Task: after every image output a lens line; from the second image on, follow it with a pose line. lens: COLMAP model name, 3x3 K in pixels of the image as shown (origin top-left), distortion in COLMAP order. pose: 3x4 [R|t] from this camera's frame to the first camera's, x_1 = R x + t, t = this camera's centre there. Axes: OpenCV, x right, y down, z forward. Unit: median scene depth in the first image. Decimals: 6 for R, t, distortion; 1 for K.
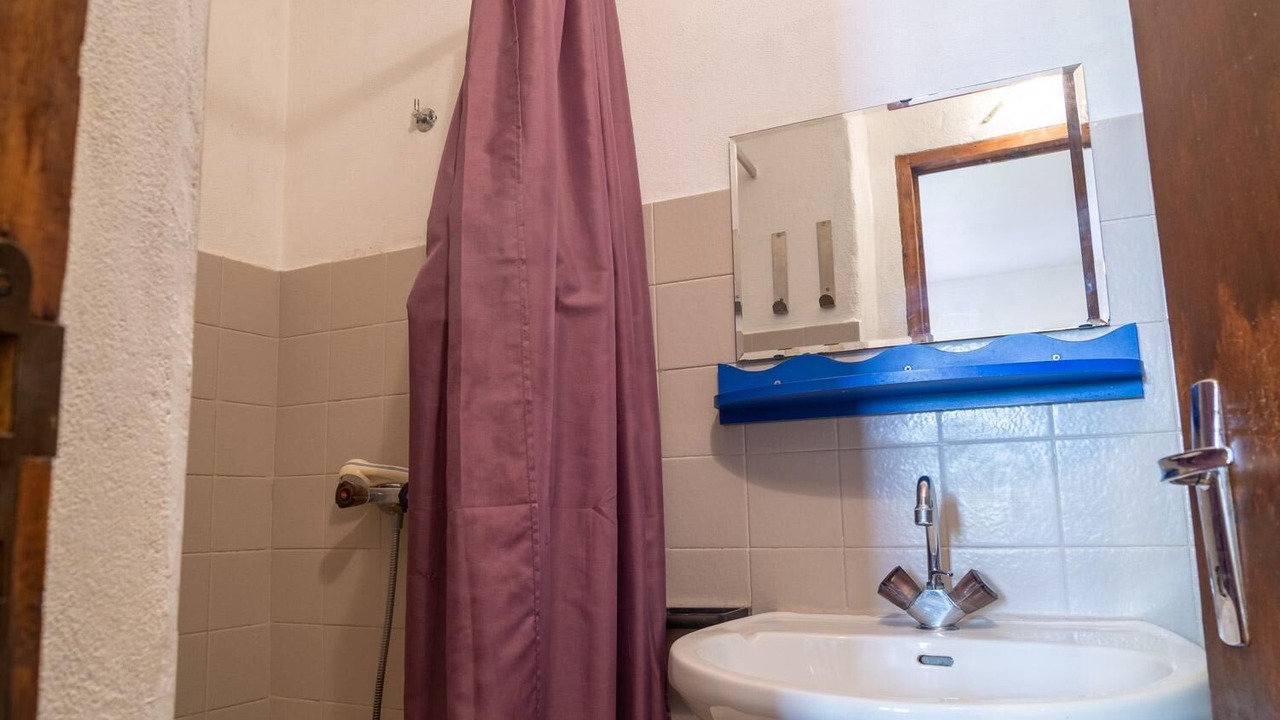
lens RADIAL K [[873.0, 0, 640.0], [0, 873.0, 360.0], [0, 0, 1]] dist [0.006971, -0.049346]
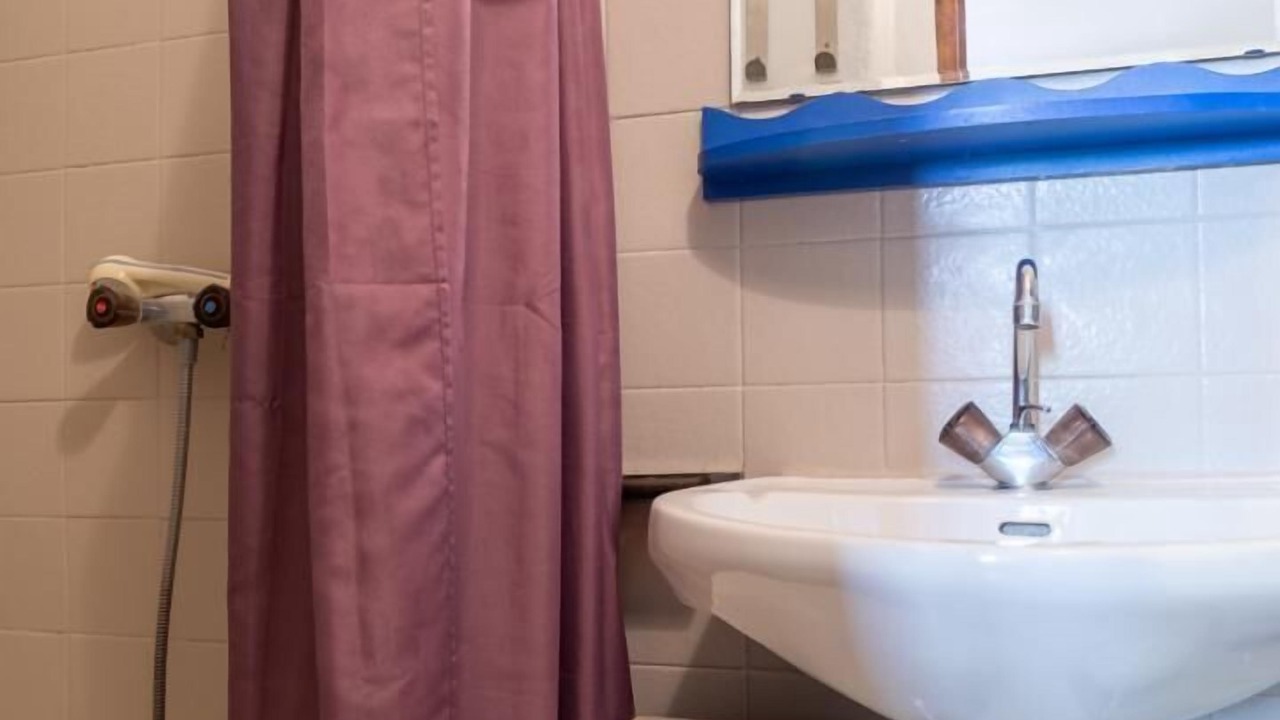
lens RADIAL K [[1262.8, 0, 640.0], [0, 1262.8, 360.0], [0, 0, 1]] dist [-0.015935, 0.002422]
pose [[0.992024, 0.011327, 0.125538, -0.087768], [-0.025269, 0.993606, 0.110035, 0.107652], [-0.123489, -0.112329, 0.985968, 0.068069]]
